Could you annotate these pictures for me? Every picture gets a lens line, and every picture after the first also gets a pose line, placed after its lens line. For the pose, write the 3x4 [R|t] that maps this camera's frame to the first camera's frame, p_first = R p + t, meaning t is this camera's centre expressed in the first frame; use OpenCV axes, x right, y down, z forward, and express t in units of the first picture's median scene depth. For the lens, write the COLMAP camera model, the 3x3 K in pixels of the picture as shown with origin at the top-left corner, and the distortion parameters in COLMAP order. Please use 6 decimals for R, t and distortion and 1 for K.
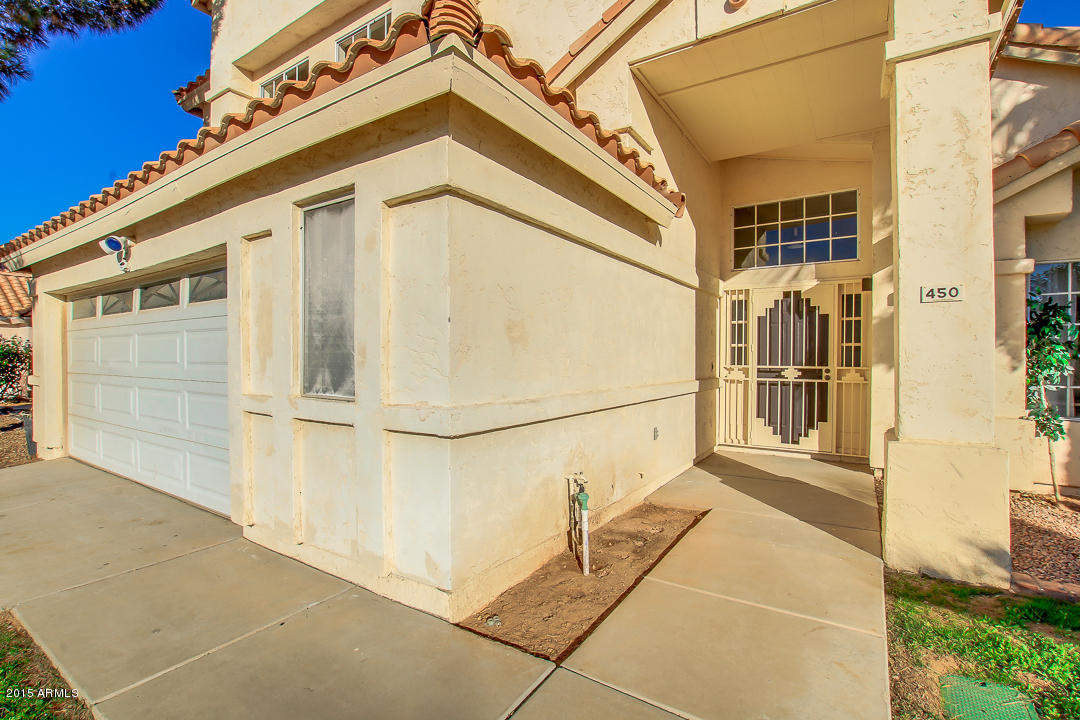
lens RADIAL K [[501.5, 0, 540.1], [0, 501.5, 362.7], [0, 0, 1]] dist [-0.031309, 0.000068]
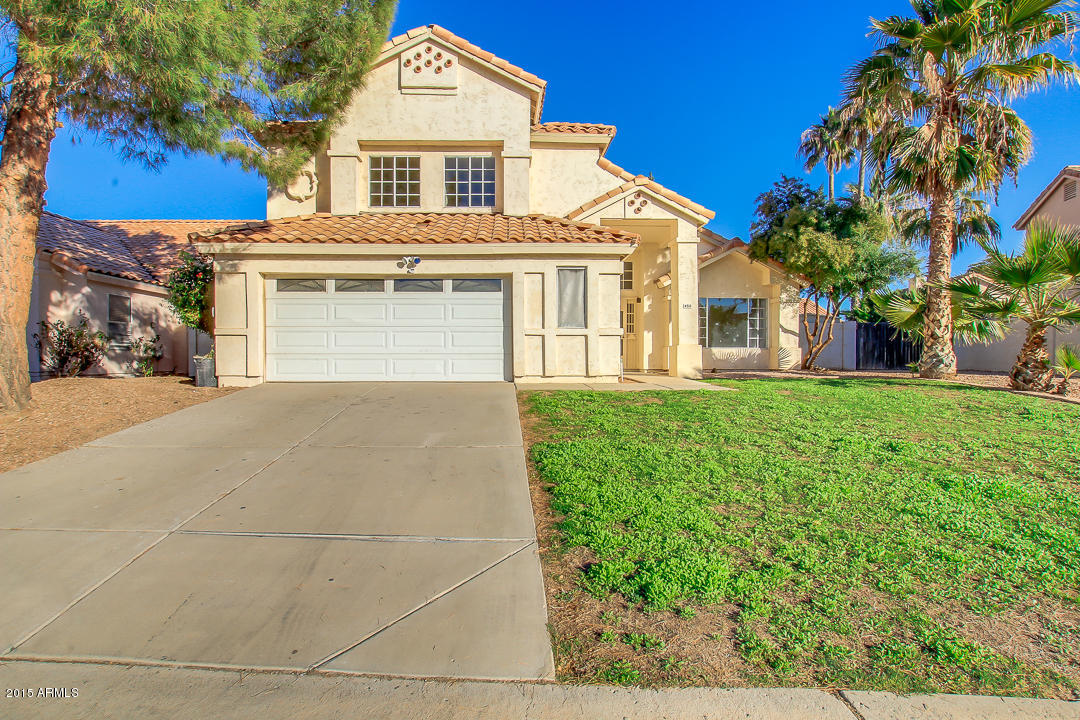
lens RADIAL K [[501.5, 0, 506.1], [0, 501.5, 366.2], [0, 0, 1]] dist [-0.031309, 0.000068]
pose [[0.825657, -0.013278, 0.564017, -1.783780], [0.005212, 0.999860, 0.015909, 0.180557], [-0.564149, -0.010196, 0.825610, -1.001333]]
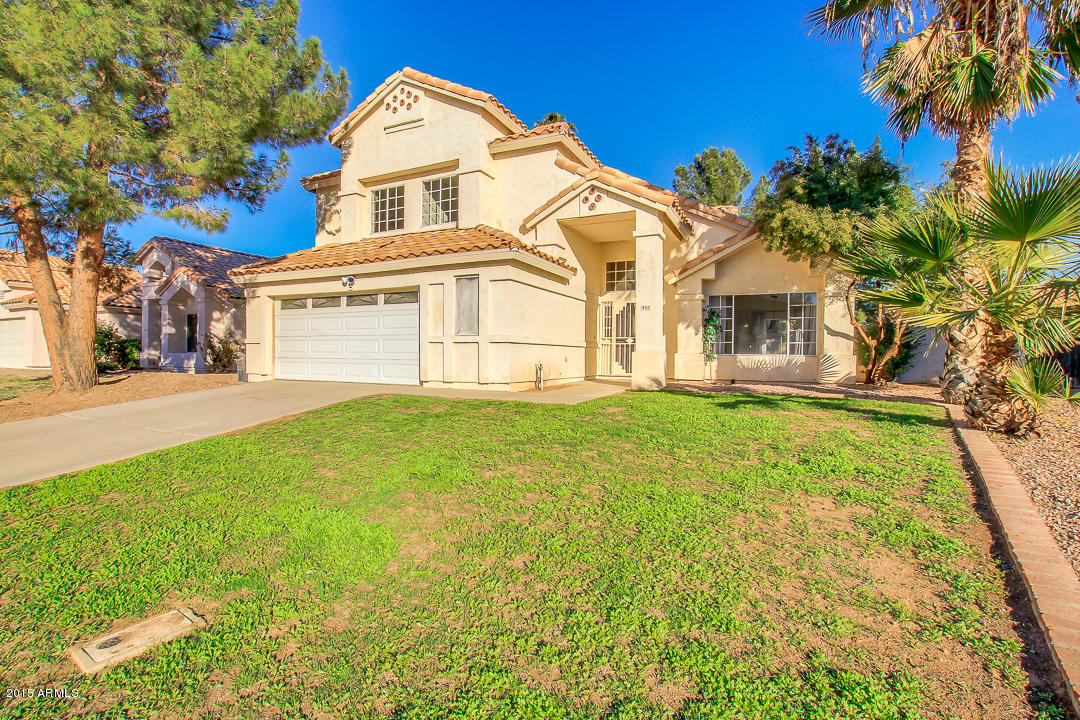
lens RADIAL K [[501.5, 0, 534.6], [0, 501.5, 362.3], [0, 0, 1]] dist [-0.031309, 0.000068]
pose [[0.992047, 0.006961, 0.125672, -0.266380], [-0.007701, 0.999956, 0.005409, 0.155587], [-0.125629, -0.006334, 0.992057, -1.625632]]
